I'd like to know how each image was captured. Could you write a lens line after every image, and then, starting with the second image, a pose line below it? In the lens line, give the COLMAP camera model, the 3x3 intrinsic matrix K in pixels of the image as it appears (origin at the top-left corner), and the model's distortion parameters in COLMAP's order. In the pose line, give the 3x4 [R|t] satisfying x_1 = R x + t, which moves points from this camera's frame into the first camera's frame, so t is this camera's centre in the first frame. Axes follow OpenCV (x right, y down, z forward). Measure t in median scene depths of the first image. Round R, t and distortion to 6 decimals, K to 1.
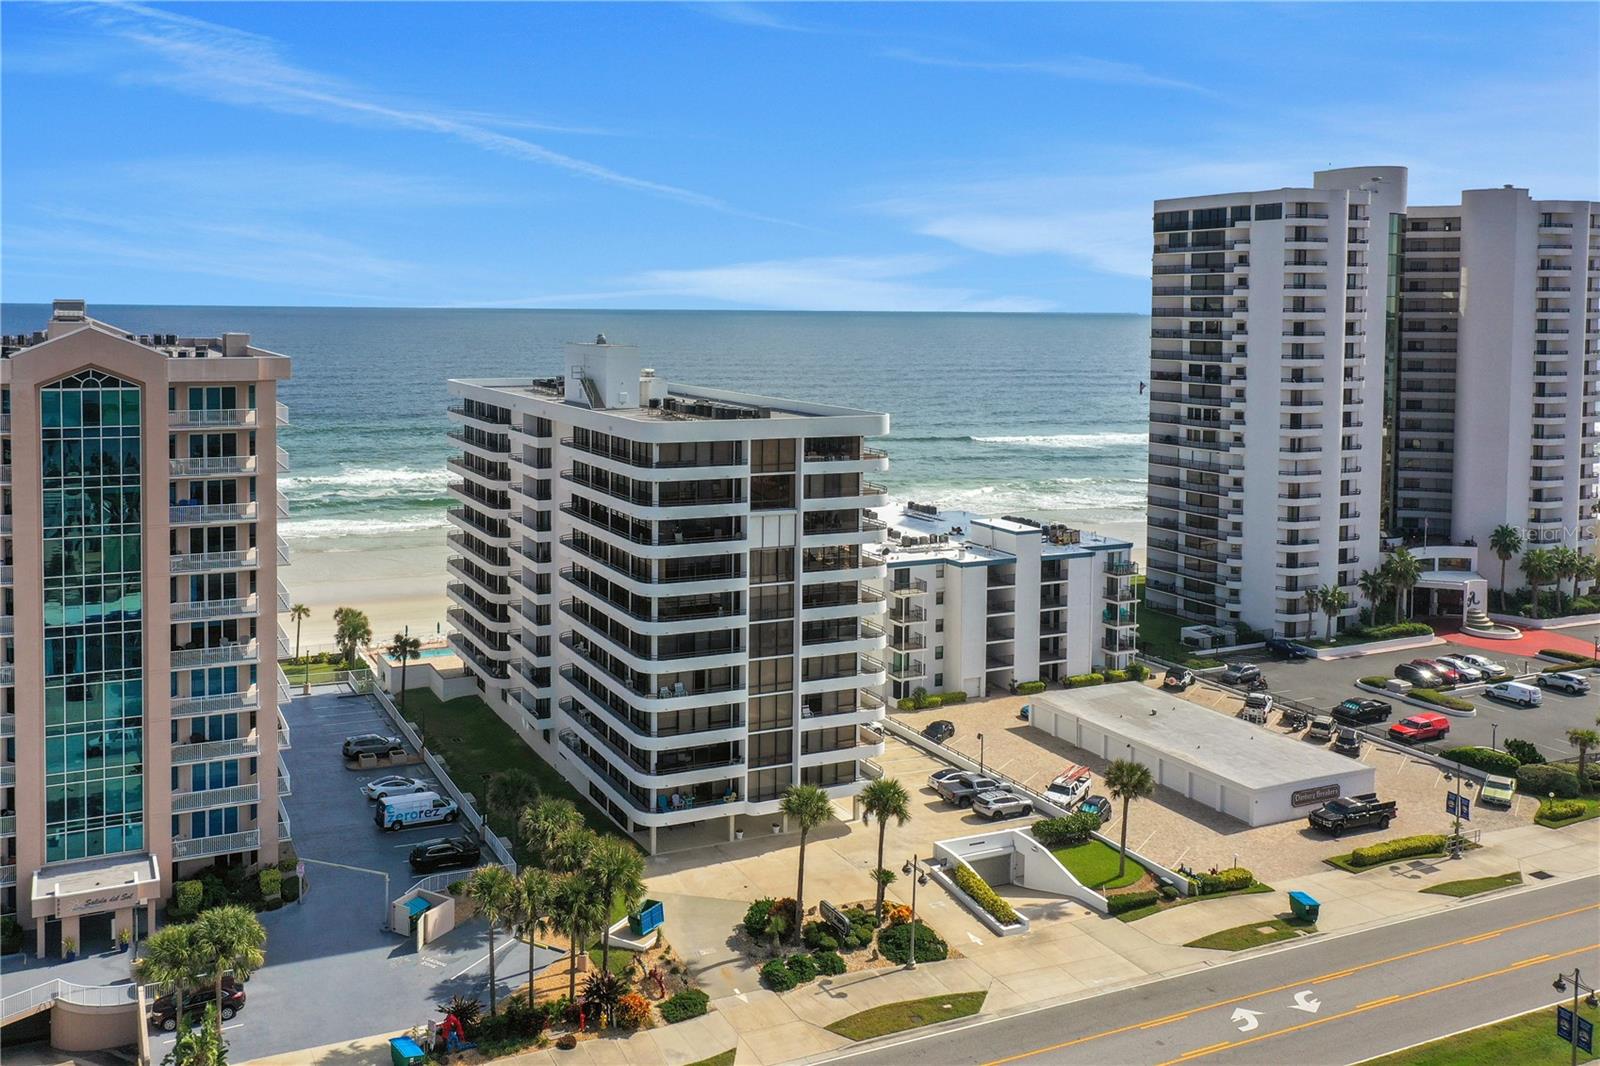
lens RADIAL K [[1290.4, 0, 635.7], [0, 1290.4, 357.9], [0, 0, 1]] dist [0.006667, 0.000188]
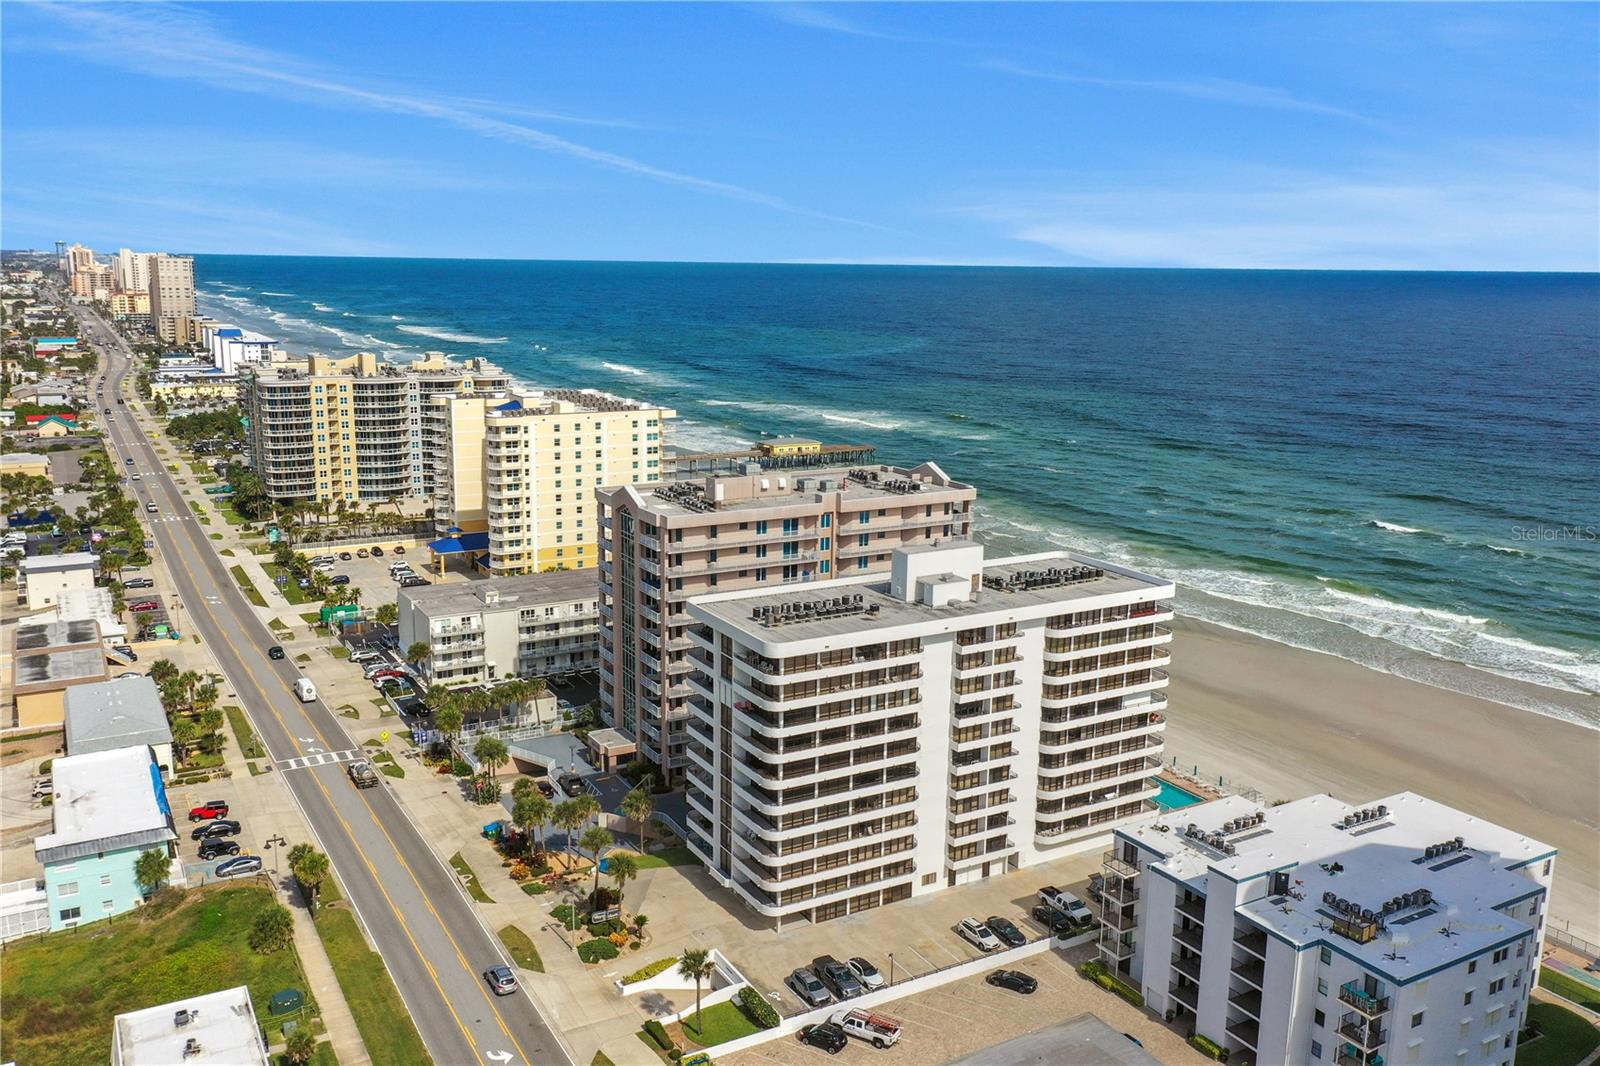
lens RADIAL K [[1308.9, 0, 803.8], [0, 1308.9, 529.2], [0, 0, 1]] dist [-0.003047, 0.049803]
pose [[0.135937, 0.195744, -0.971188, 1.486003], [-0.042830, 0.980532, 0.191632, -0.331795], [0.989791, 0.015547, 0.141674, 0.869056]]
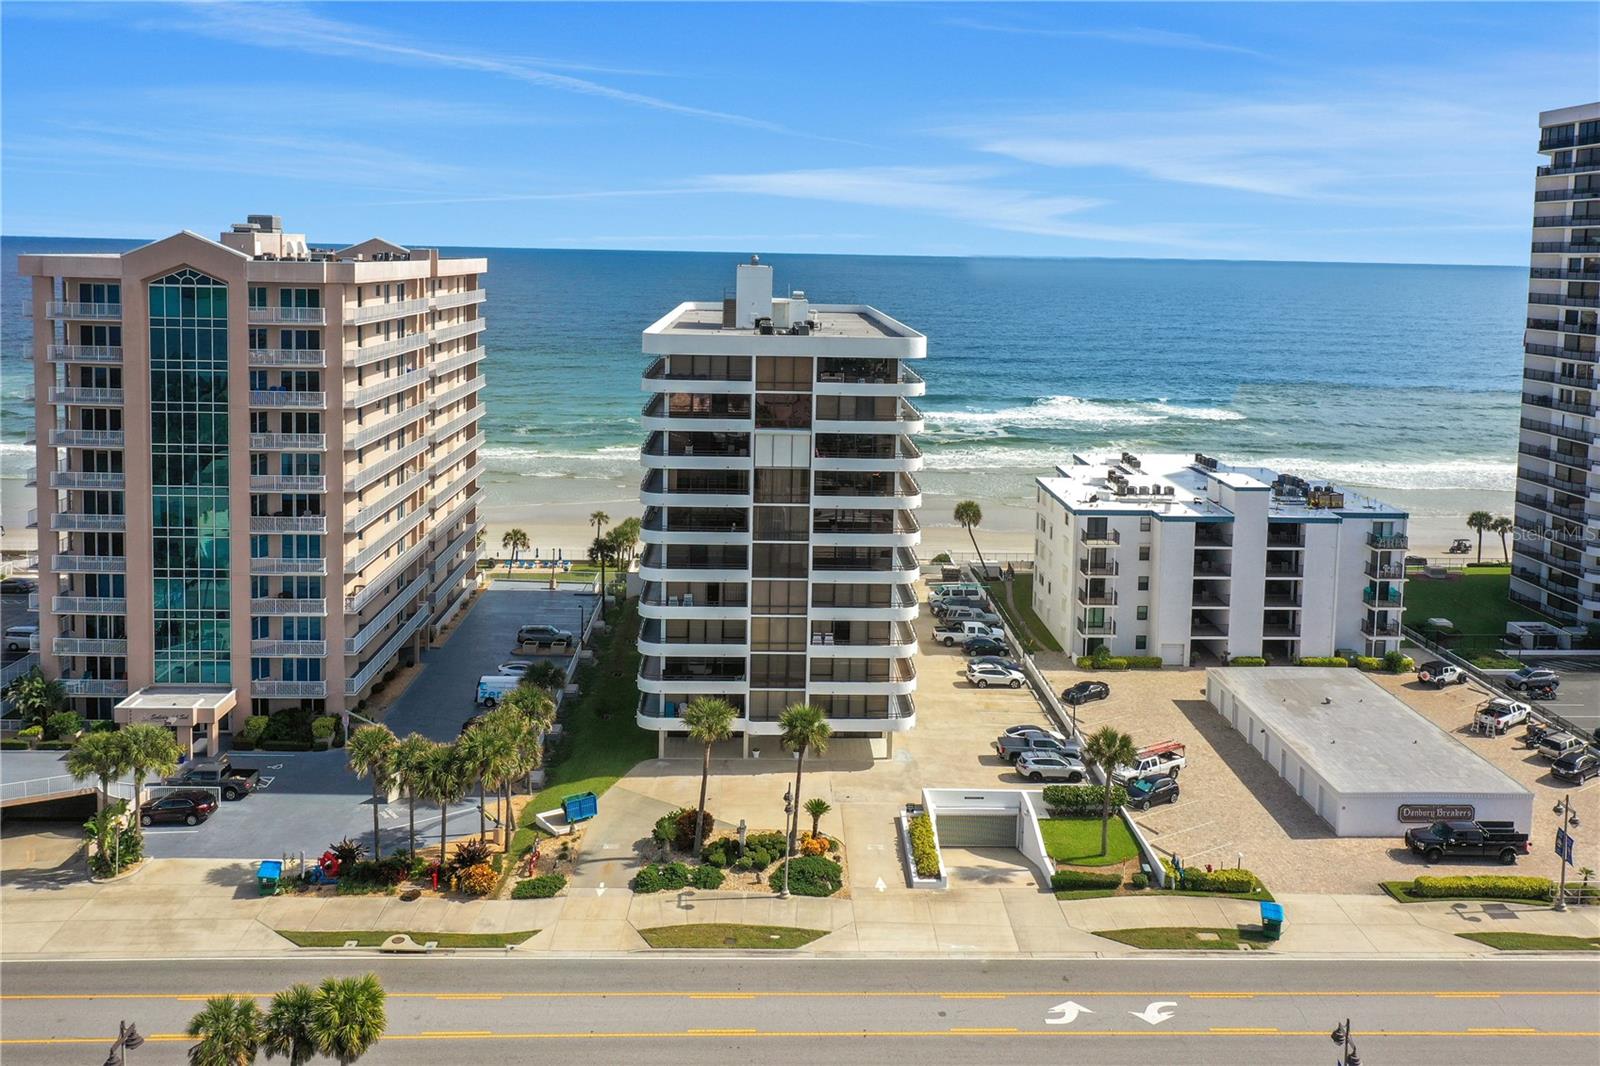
lens RADIAL K [[1305.8, 0, 798.5], [0, 1305.8, 344.7], [0, 0, 1]] dist [0.007720, -0.002240]
pose [[0.937450, 0.039213, -0.345904, 0.453765], [-0.028060, 0.998914, 0.037194, 0.016363], [0.346987, -0.025161, 0.937532, 0.076544]]
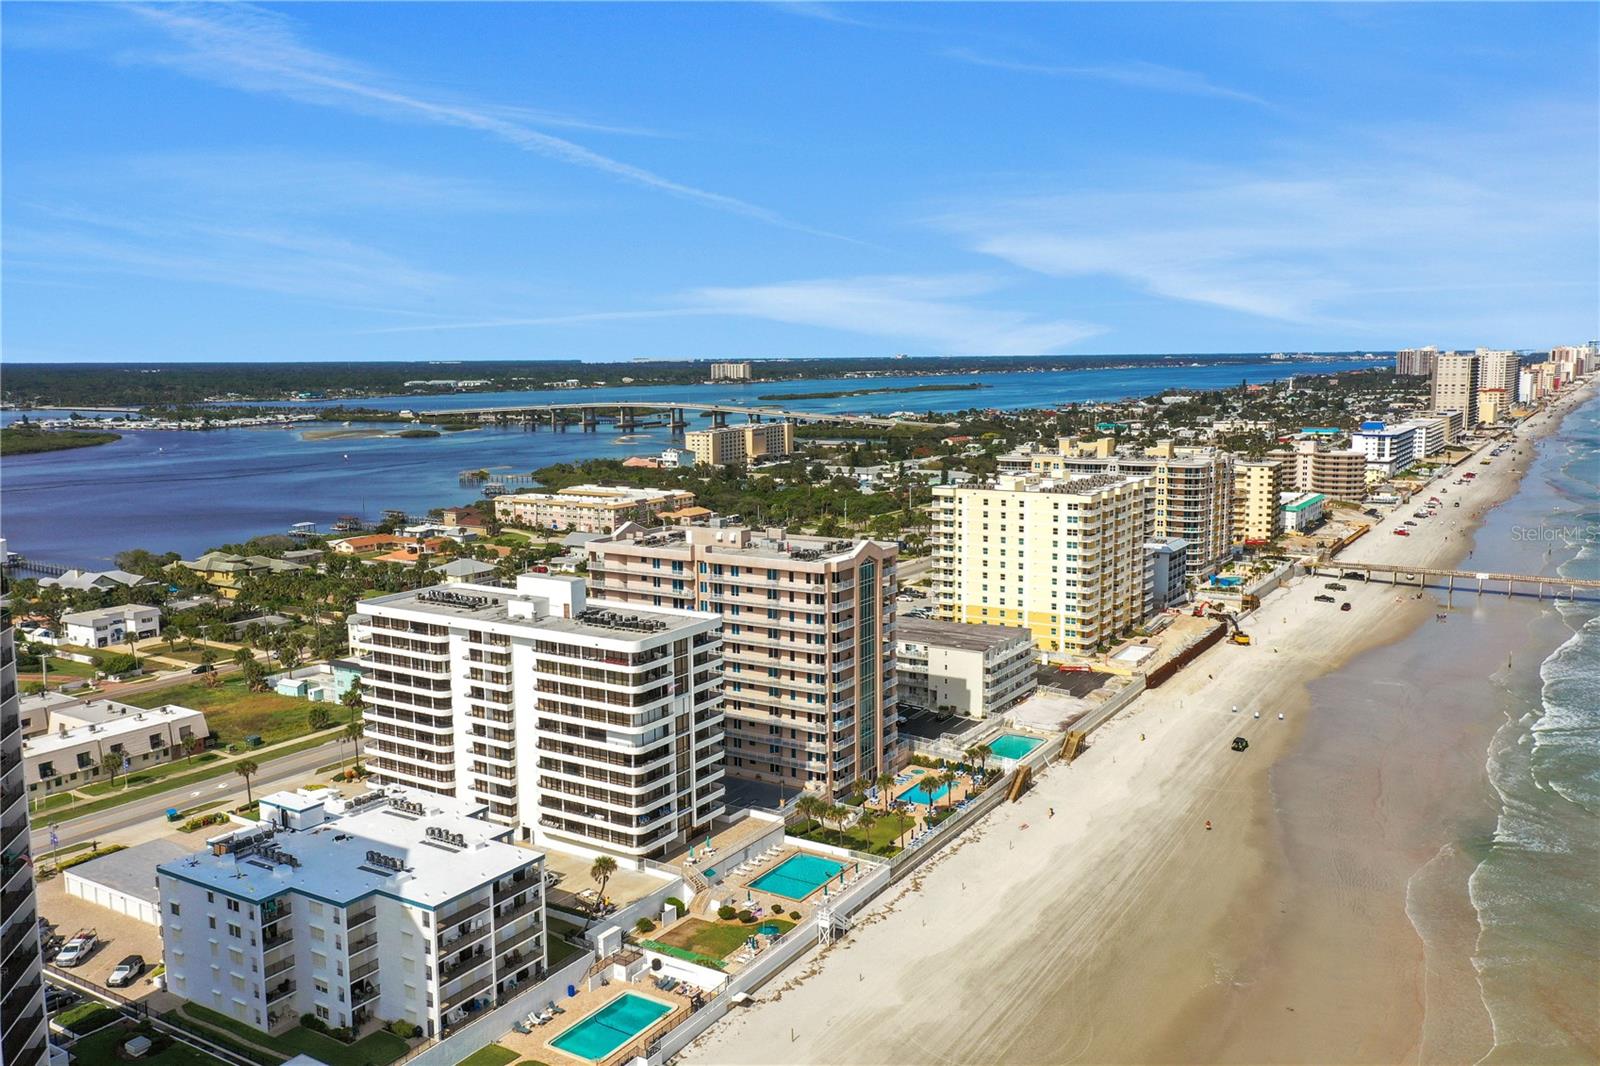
lens RADIAL K [[1272.9, 0, 801.9], [0, 1272.9, 534.0], [0, 0, 1]] dist [0.011870, -0.000646]
pose [[-0.808814, 0.083556, -0.582098, 0.802788], [-0.012333, 0.987226, 0.158845, -0.398679], [0.587935, 0.135655, -0.797452, 3.059425]]
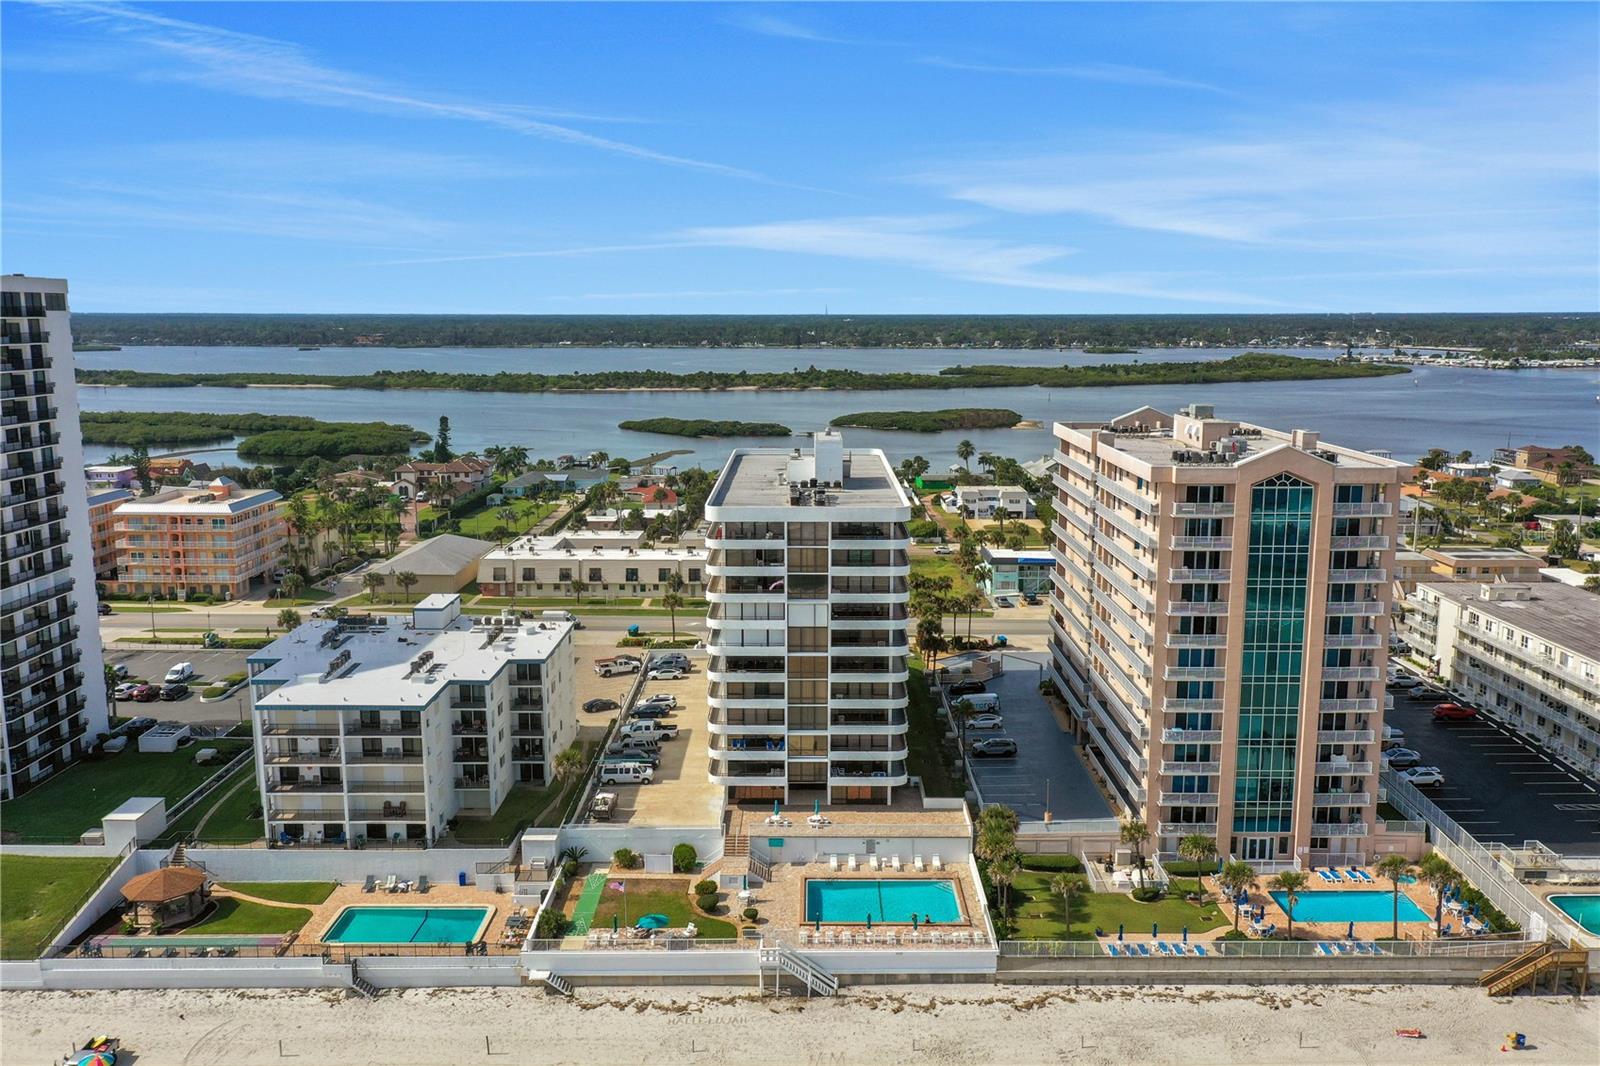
lens RADIAL K [[1268.0, 0, 803.9], [0, 1268.0, 529.3], [0, 0, 1]] dist [0.011690, 0.001724]
pose [[-0.925436, -0.064297, 0.373410, -0.602353], [0.010699, 0.980670, 0.195376, -0.210092], [-0.378754, 0.184804, -0.906859, 2.727732]]
